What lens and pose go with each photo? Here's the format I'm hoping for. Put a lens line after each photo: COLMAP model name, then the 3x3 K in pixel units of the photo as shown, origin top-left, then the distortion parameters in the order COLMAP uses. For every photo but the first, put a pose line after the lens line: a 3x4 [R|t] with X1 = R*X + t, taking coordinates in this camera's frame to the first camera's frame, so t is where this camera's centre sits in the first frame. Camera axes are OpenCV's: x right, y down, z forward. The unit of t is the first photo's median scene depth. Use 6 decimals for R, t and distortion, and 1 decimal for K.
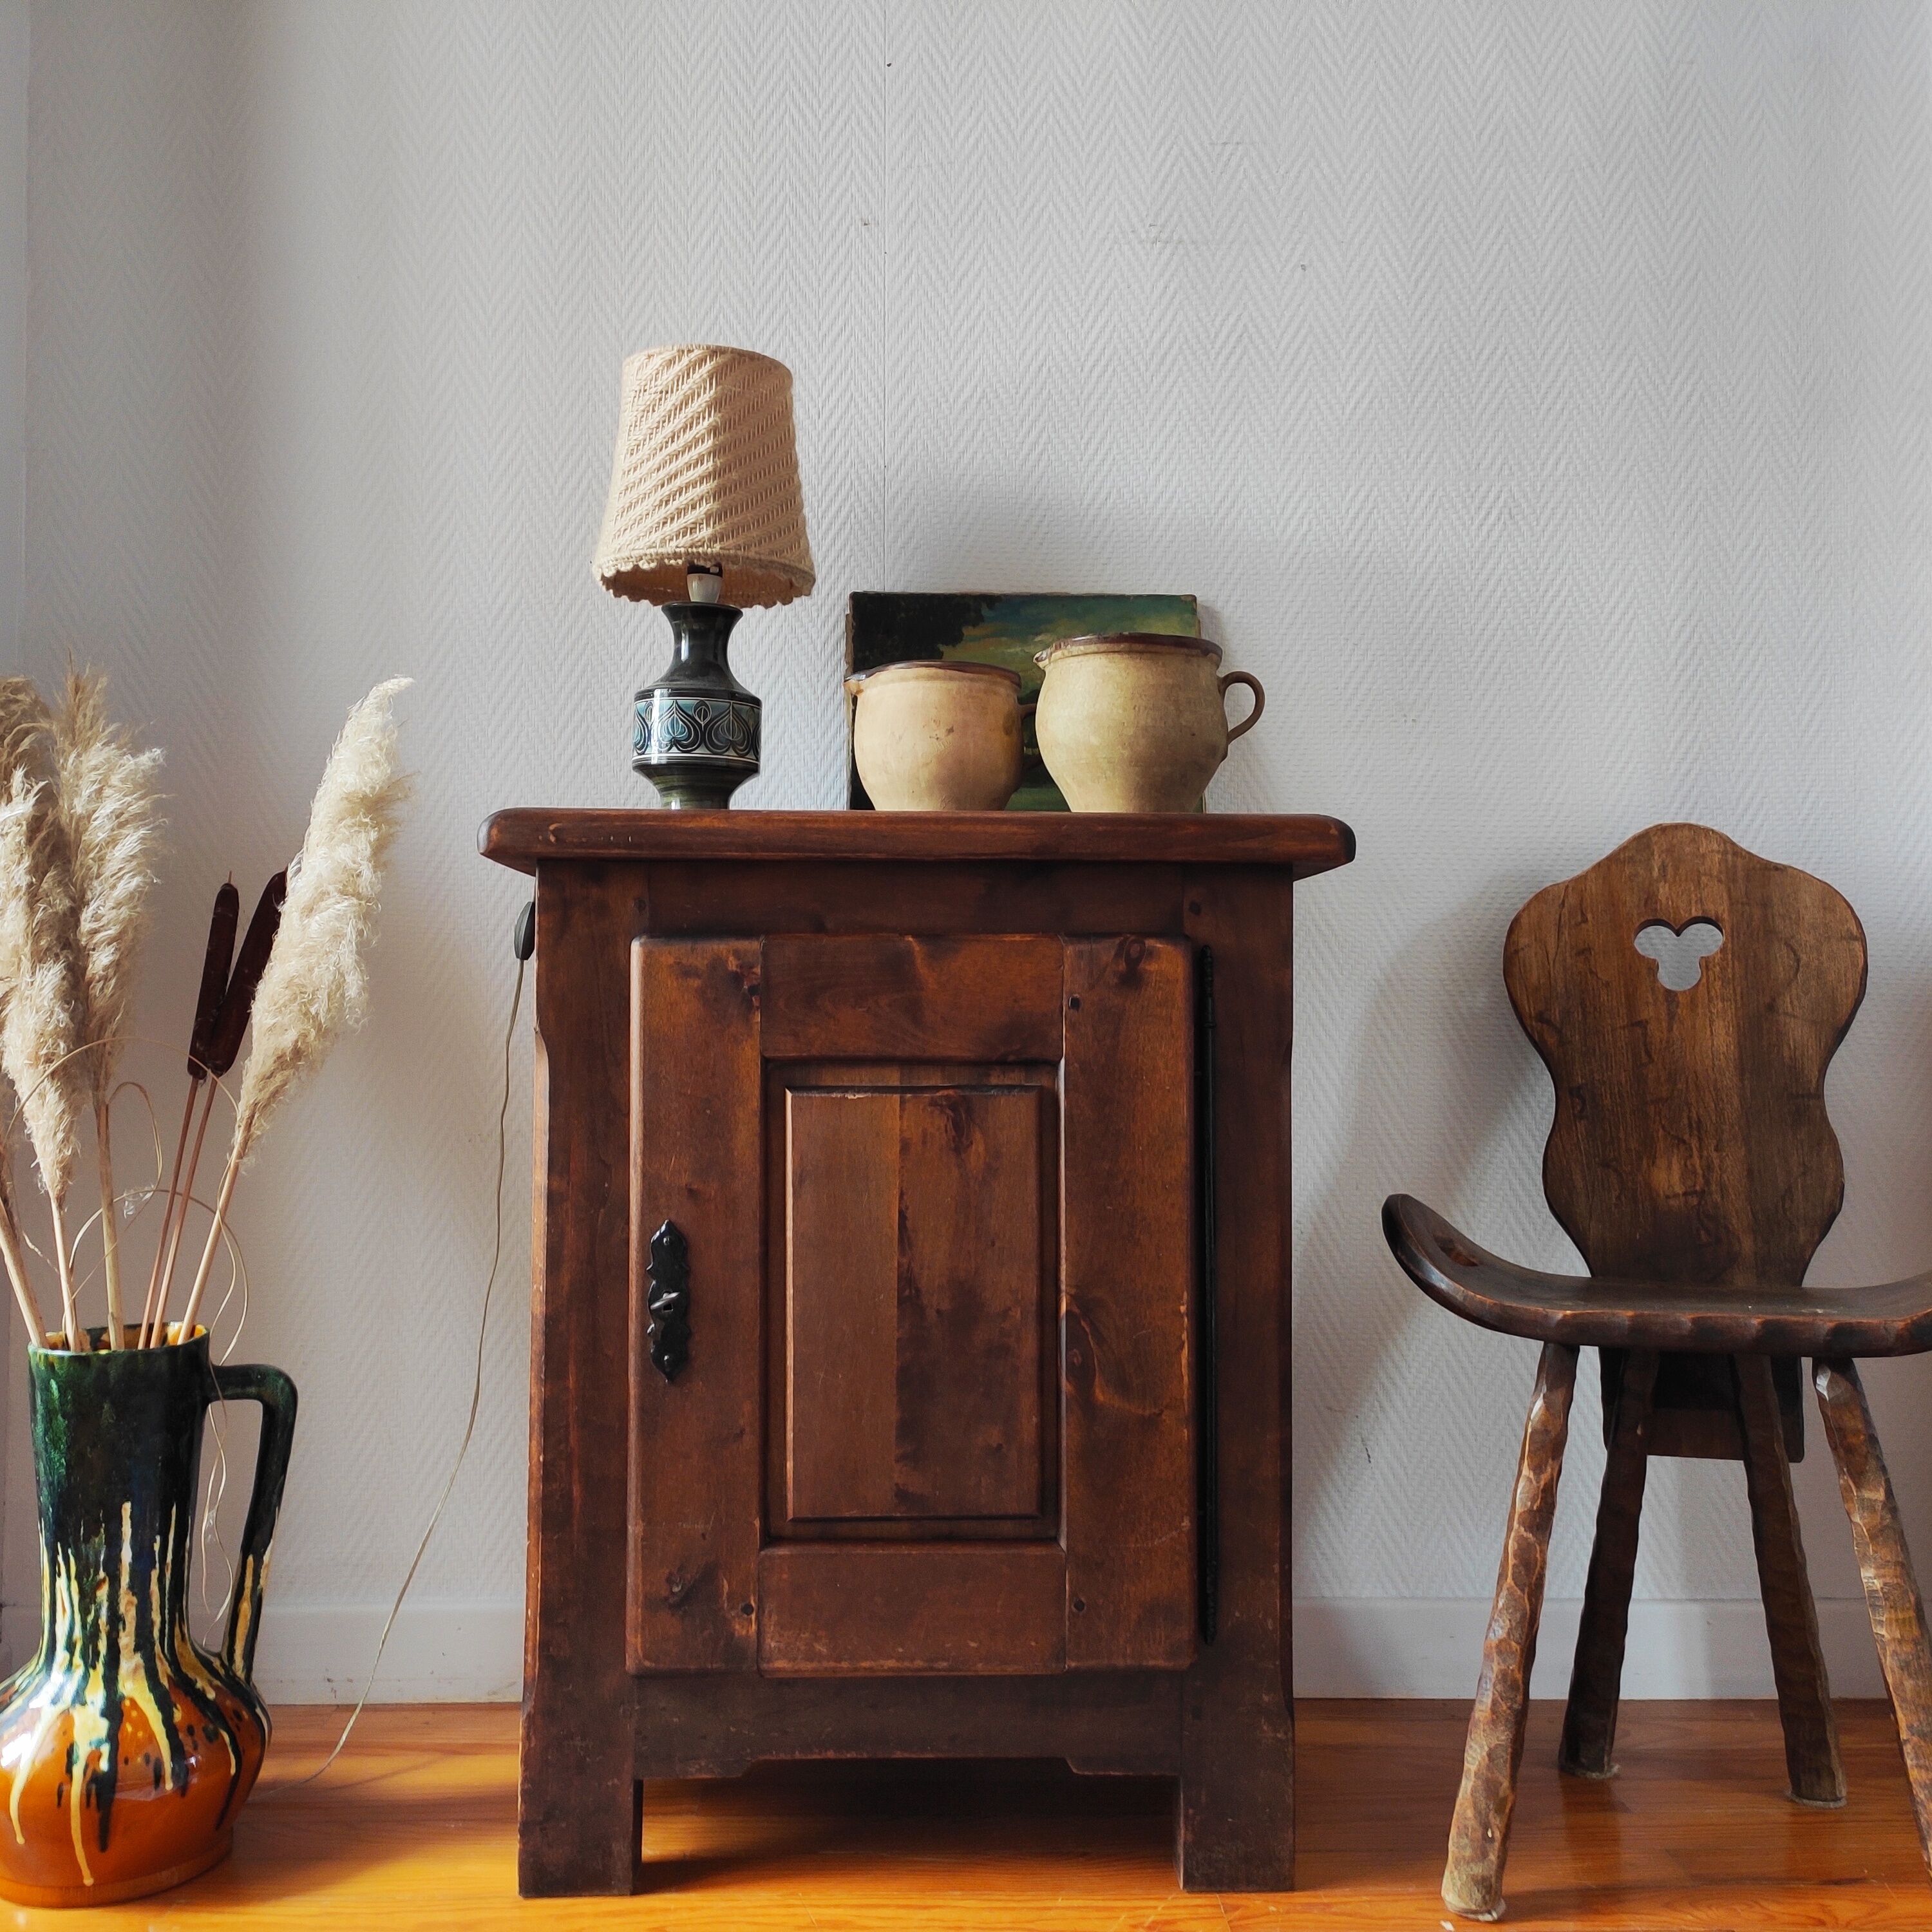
lens RADIAL K [[1920.1, 0, 956.5], [0, 1920.1, 981.8], [0, 0, 1]] dist [0.040231, 0.000000]
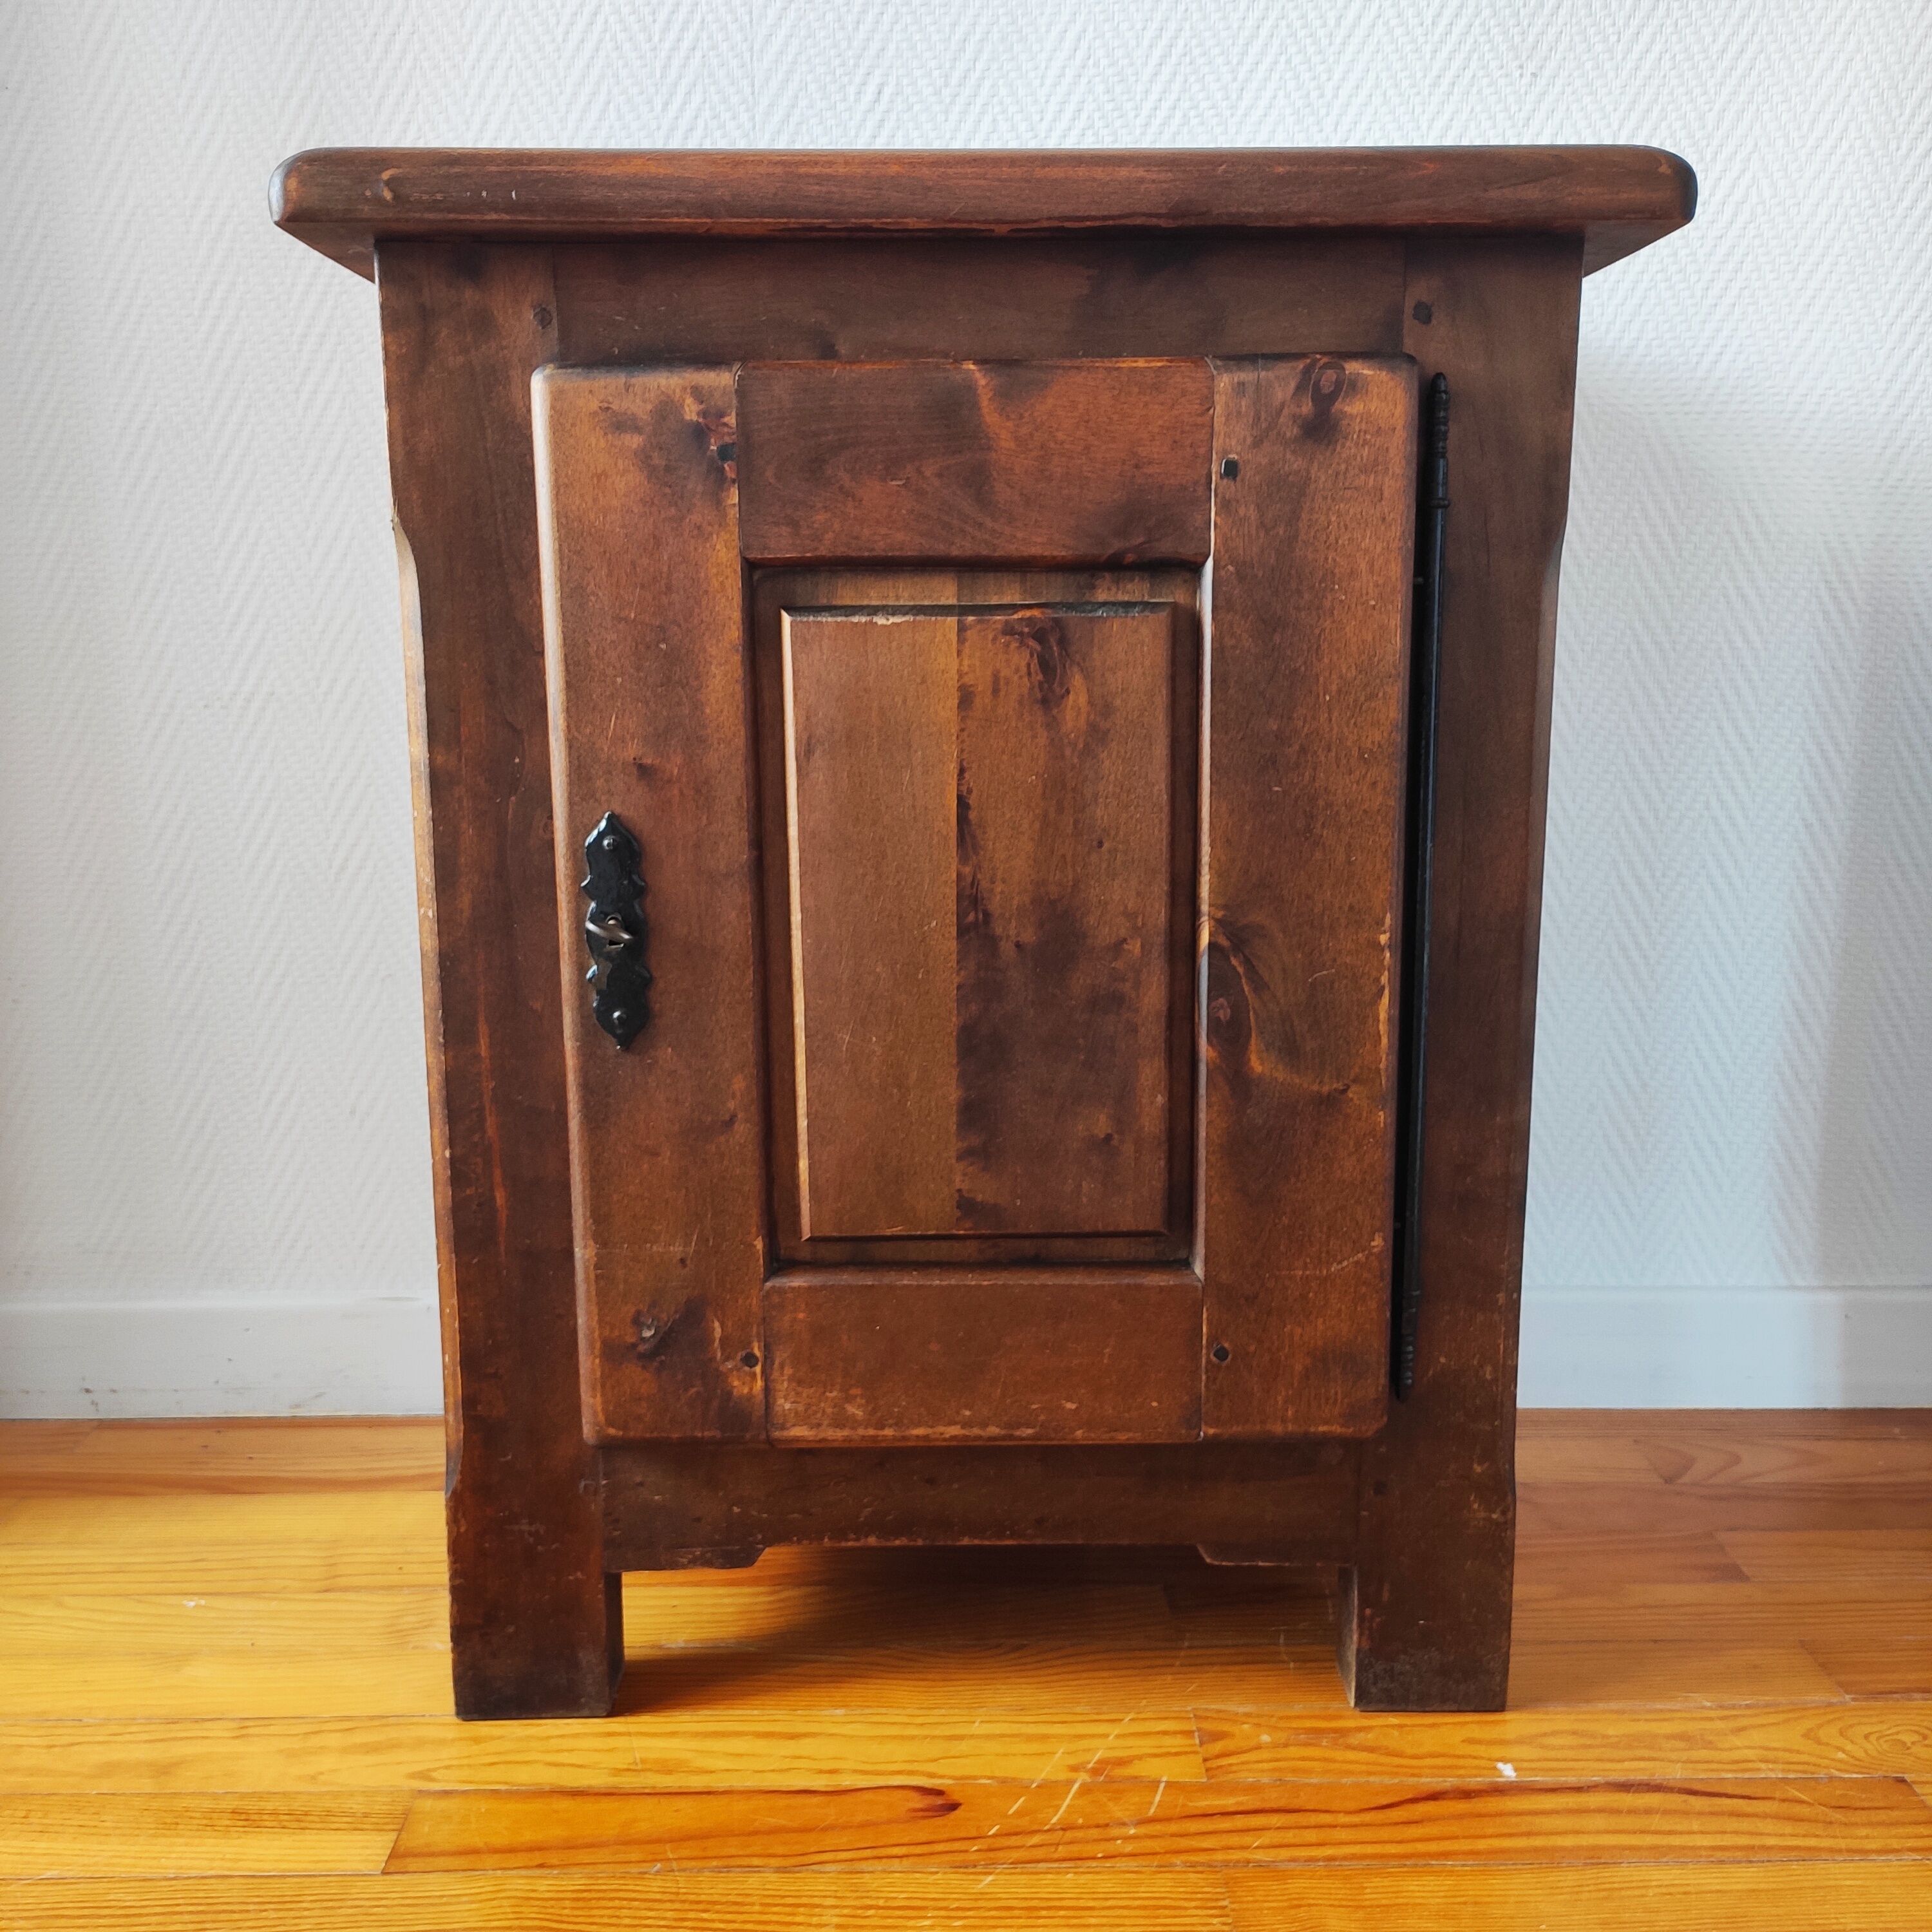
lens RADIAL K [[1920.1, 0, 973.8], [0, 1920.1, 967.1], [0, 0, 1]] dist [0.040231, 0.000000]
pose [[0.999785, -0.005442, -0.020033, -0.011460], [0.009489, 0.978102, 0.207909, 0.039228], [0.018463, -0.208054, 0.977943, 0.340825]]
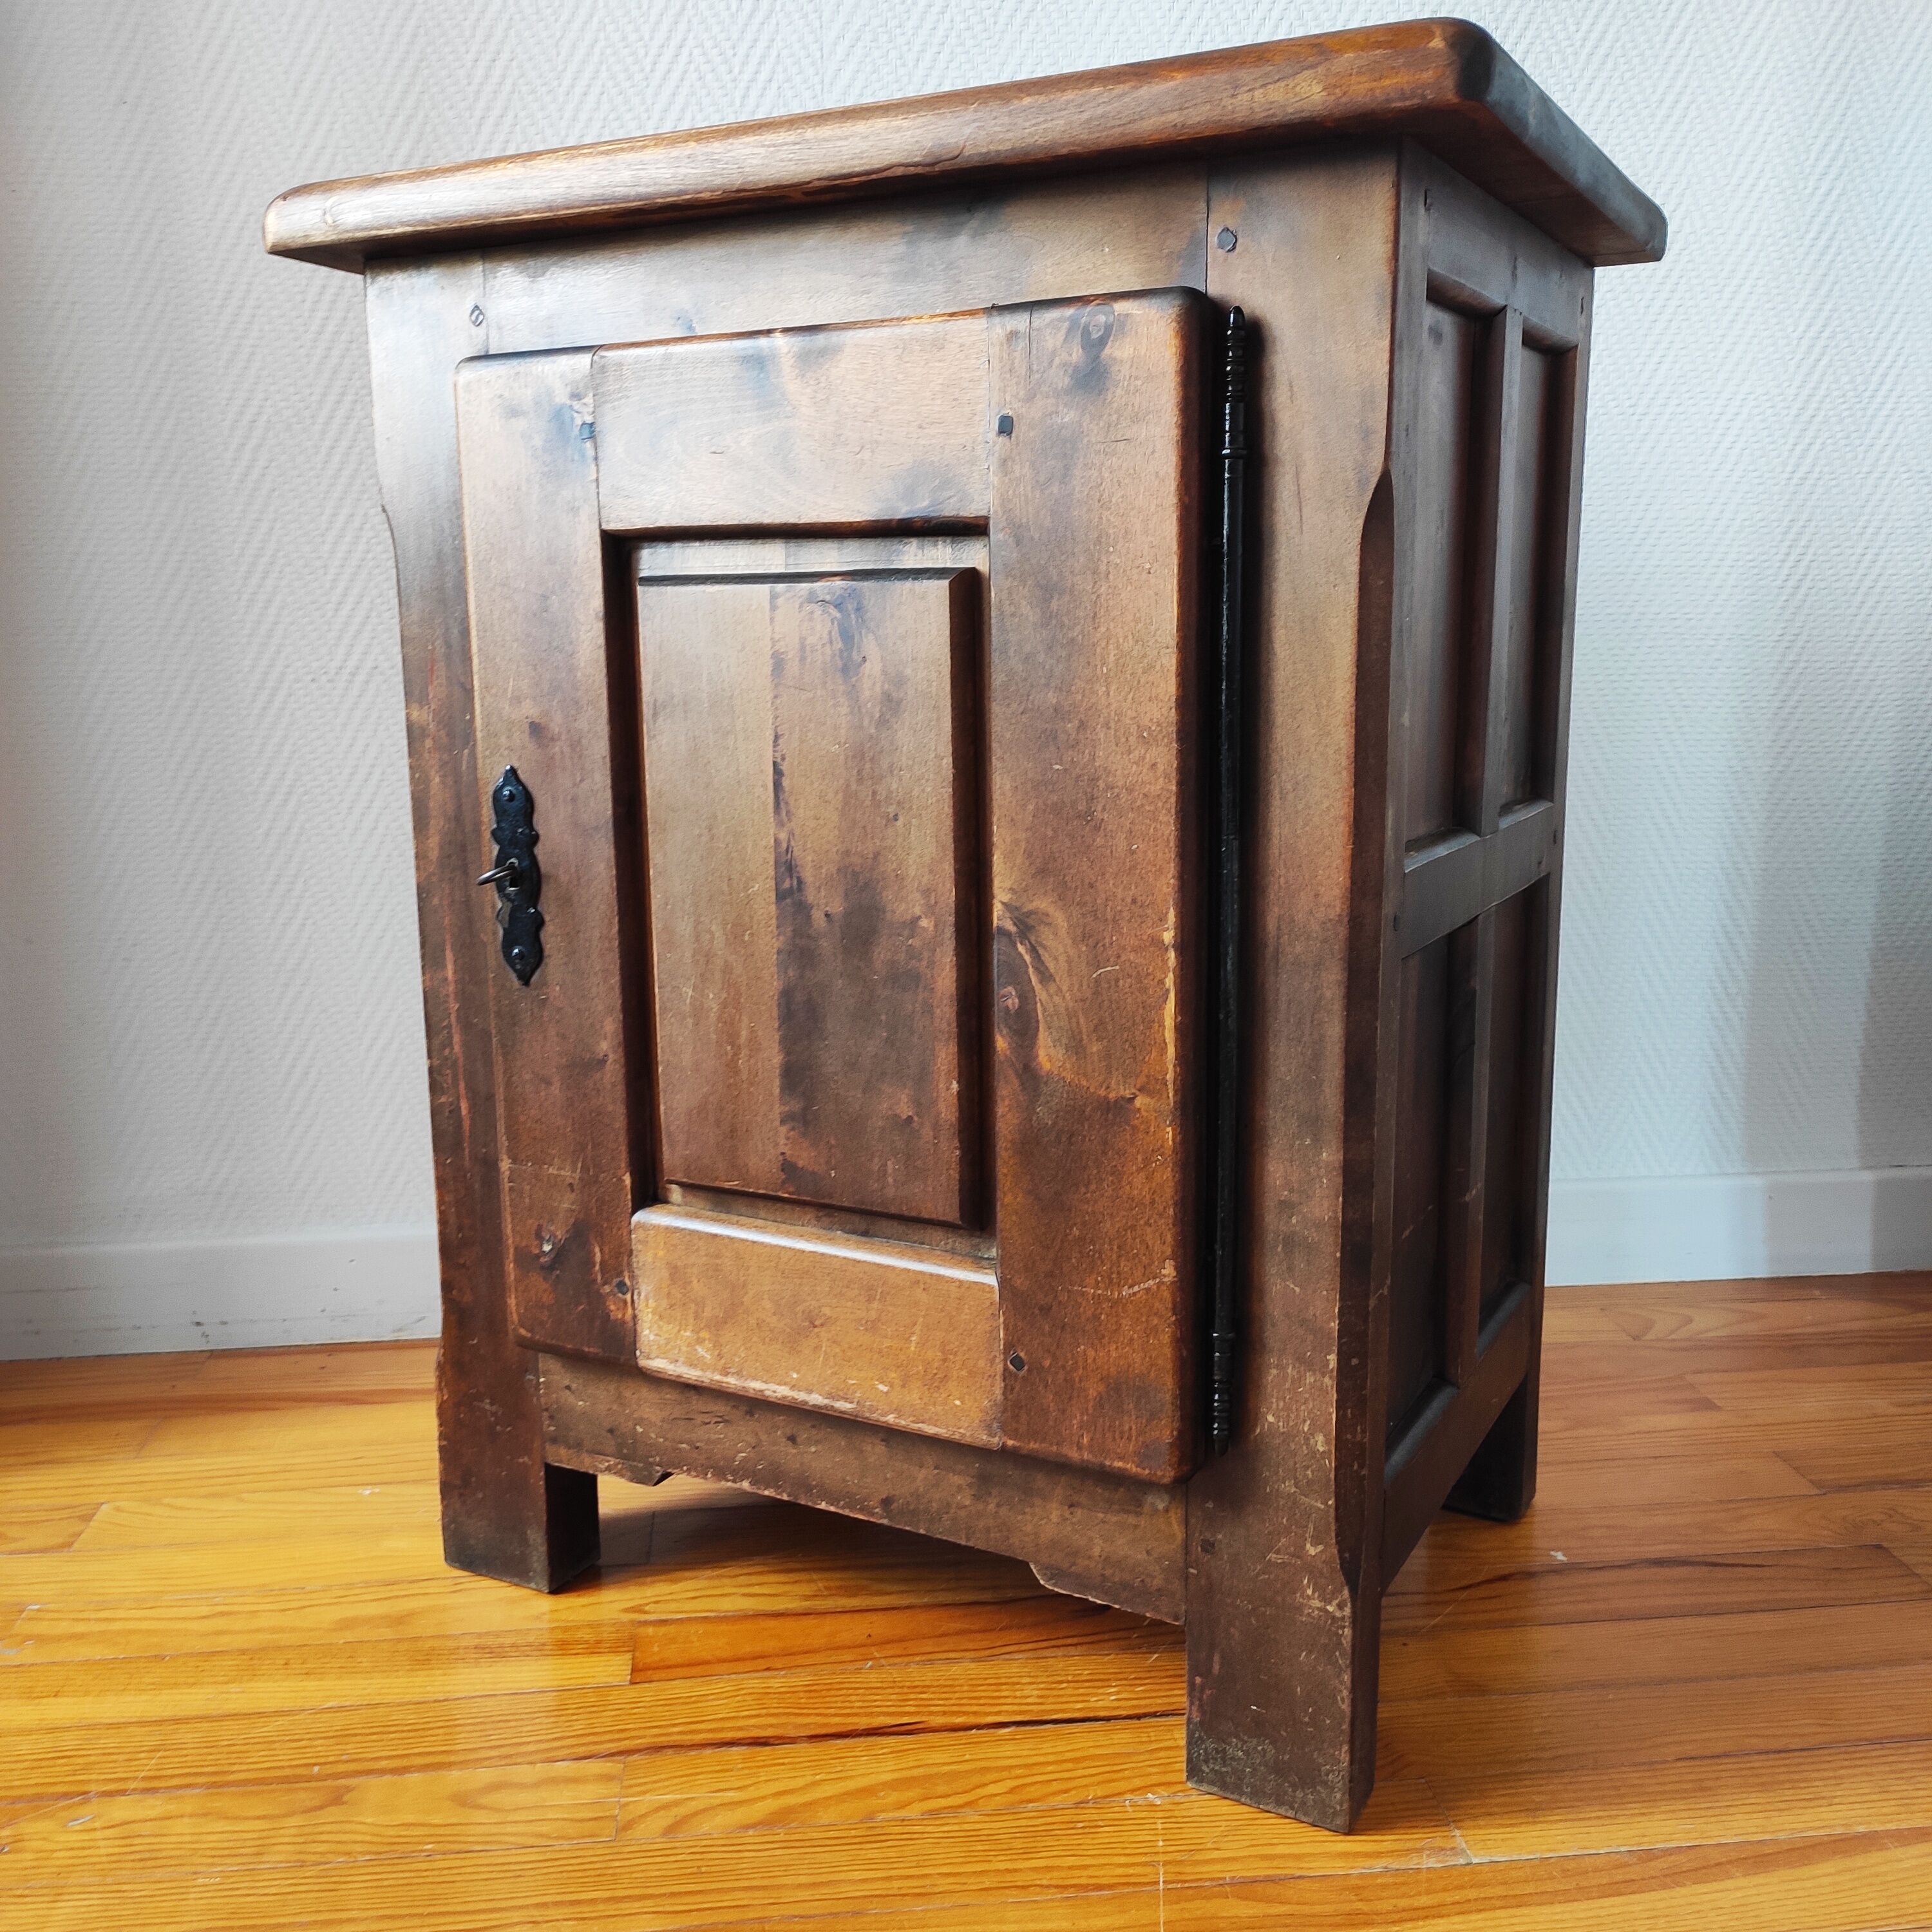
lens RADIAL K [[1920.1, 0, 963.4], [0, 1920.1, 971.9], [0, 0, 1]] dist [0.040231, 0.000000]
pose [[0.867953, 0.081423, -0.489927, 0.359808], [0.023397, 0.978670, 0.204100, 0.055400], [0.496096, -0.188612, 0.847534, 0.451271]]
